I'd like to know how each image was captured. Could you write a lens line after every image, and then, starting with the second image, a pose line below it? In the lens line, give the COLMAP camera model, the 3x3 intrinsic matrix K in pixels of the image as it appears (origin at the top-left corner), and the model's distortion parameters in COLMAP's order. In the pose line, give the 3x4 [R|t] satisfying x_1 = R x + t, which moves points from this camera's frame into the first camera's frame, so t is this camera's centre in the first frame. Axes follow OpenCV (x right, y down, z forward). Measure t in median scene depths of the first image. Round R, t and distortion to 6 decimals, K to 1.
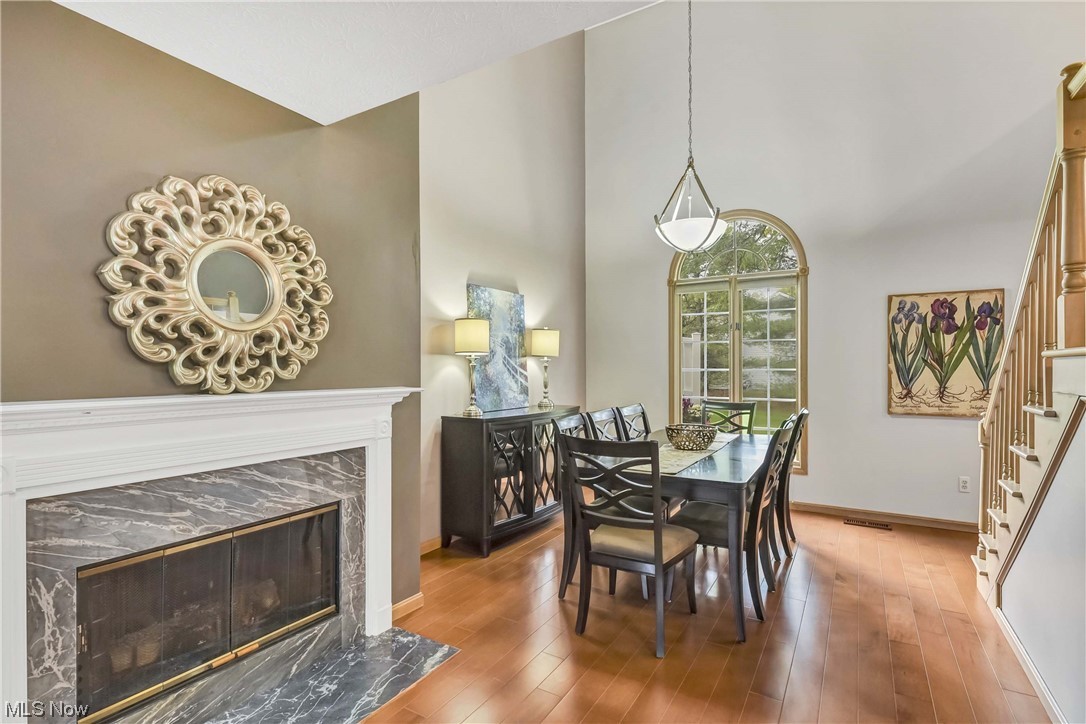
lens RADIAL K [[516.1, 0, 556.6], [0, 516.1, 366.0], [0, 0, 1]] dist [0.000050, -0.000298]
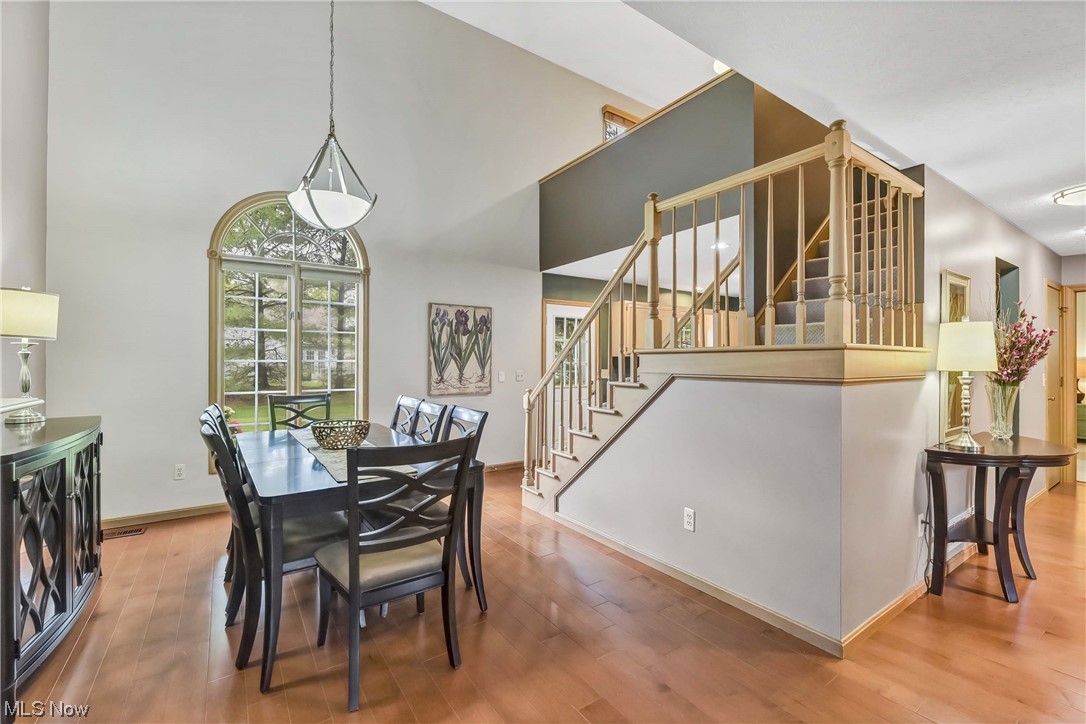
lens RADIAL K [[457.0, 0, 542.4], [0, 457.0, 358.0], [0, 0, 1]] dist [-0.001656, -0.000032]
pose [[0.427078, 0.008204, 0.904178, -0.458401], [-0.006785, 0.999960, -0.005868, 0.007607], [-0.904189, -0.003629, 0.427116, 0.481152]]
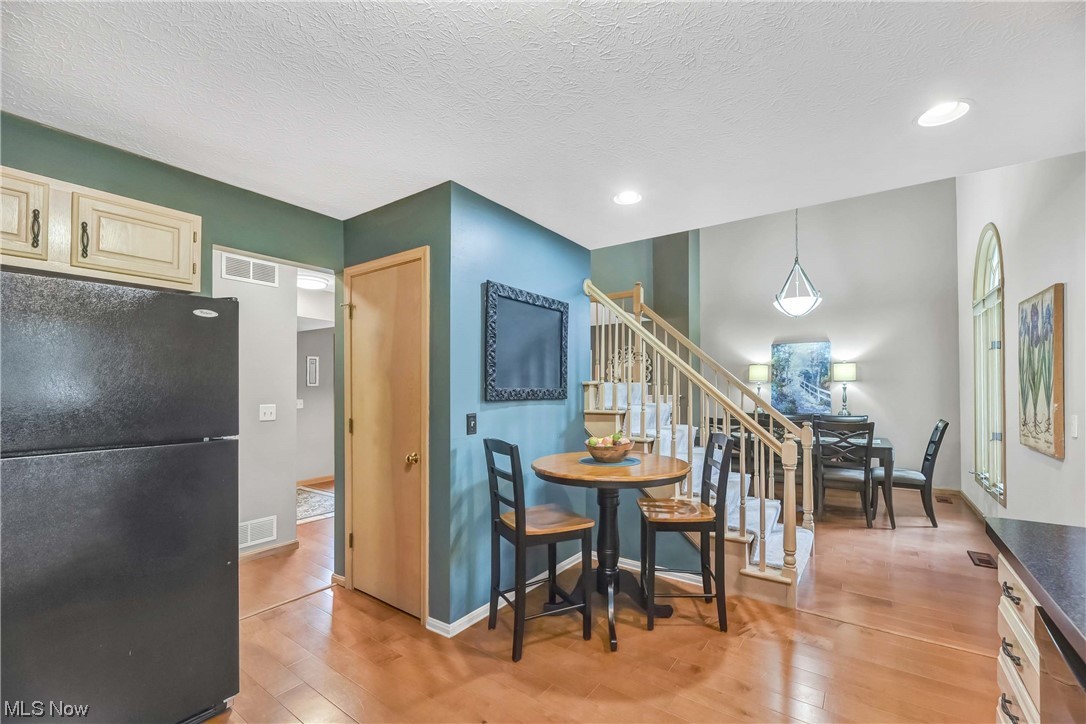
lens RADIAL K [[464.6, 0, 554.4], [0, 464.6, 383.4], [0, 0, 1]] dist [-0.009679, -0.000744]
pose [[-0.065697, -0.010168, -0.997788, 2.595455], [0.005632, 0.999928, -0.010560, -0.004571], [0.997824, -0.006313, -0.065635, 0.519082]]
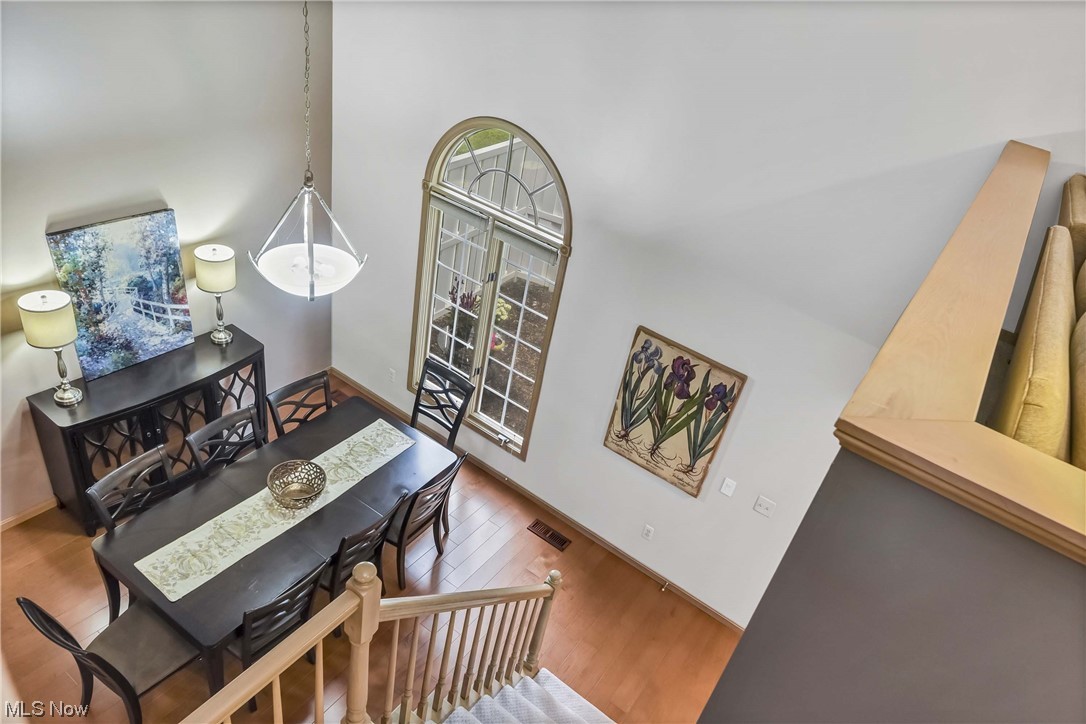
lens RADIAL K [[709.5, 0, 554.2], [0, 709.5, 371.3], [0, 0, 1]] dist [0.024341, -0.007739]
pose [[0.980835, 0.190637, 0.040242, 0.884227], [-0.181074, 0.815643, 0.549490, -1.145890], [0.071930, -0.546246, 0.834531, 0.144977]]
